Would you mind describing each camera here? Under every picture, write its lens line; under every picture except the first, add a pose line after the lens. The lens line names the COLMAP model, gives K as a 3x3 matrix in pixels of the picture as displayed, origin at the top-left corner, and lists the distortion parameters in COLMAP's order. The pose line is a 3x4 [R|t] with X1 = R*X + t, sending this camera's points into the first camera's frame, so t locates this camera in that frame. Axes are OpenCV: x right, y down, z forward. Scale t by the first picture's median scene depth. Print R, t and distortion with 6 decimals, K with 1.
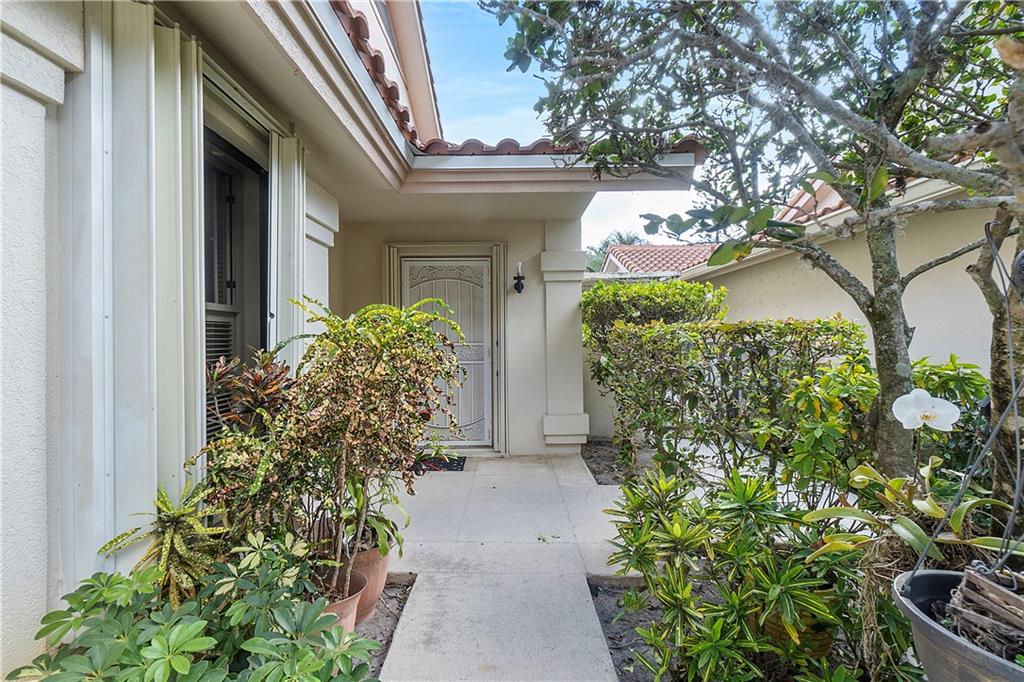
lens RADIAL K [[442.6, 0, 511.3], [0, 442.6, 339.8], [0, 0, 1]] dist [-0.002243, 0.000259]
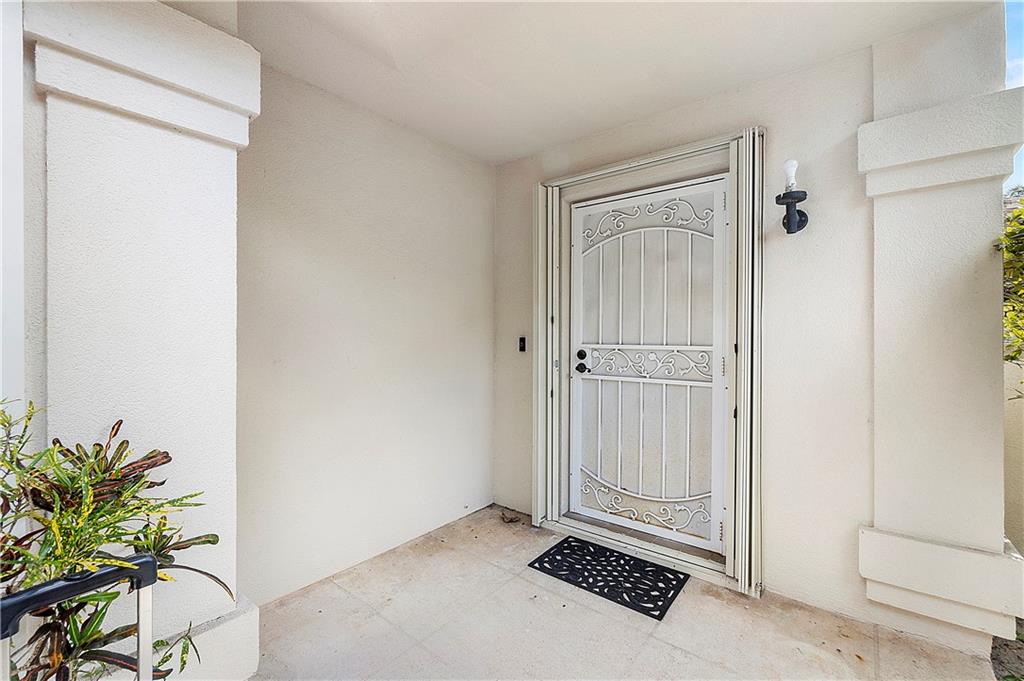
lens RADIAL K [[442.6, 0, 492.3], [0, 442.6, 333.5], [0, 0, 1]] dist [-0.002243, 0.000259]
pose [[0.770656, 0.005994, -0.637223, 0.067029], [-0.005239, 0.999982, 0.003070, -0.004227], [0.637230, 0.000973, 0.770673, 0.455338]]
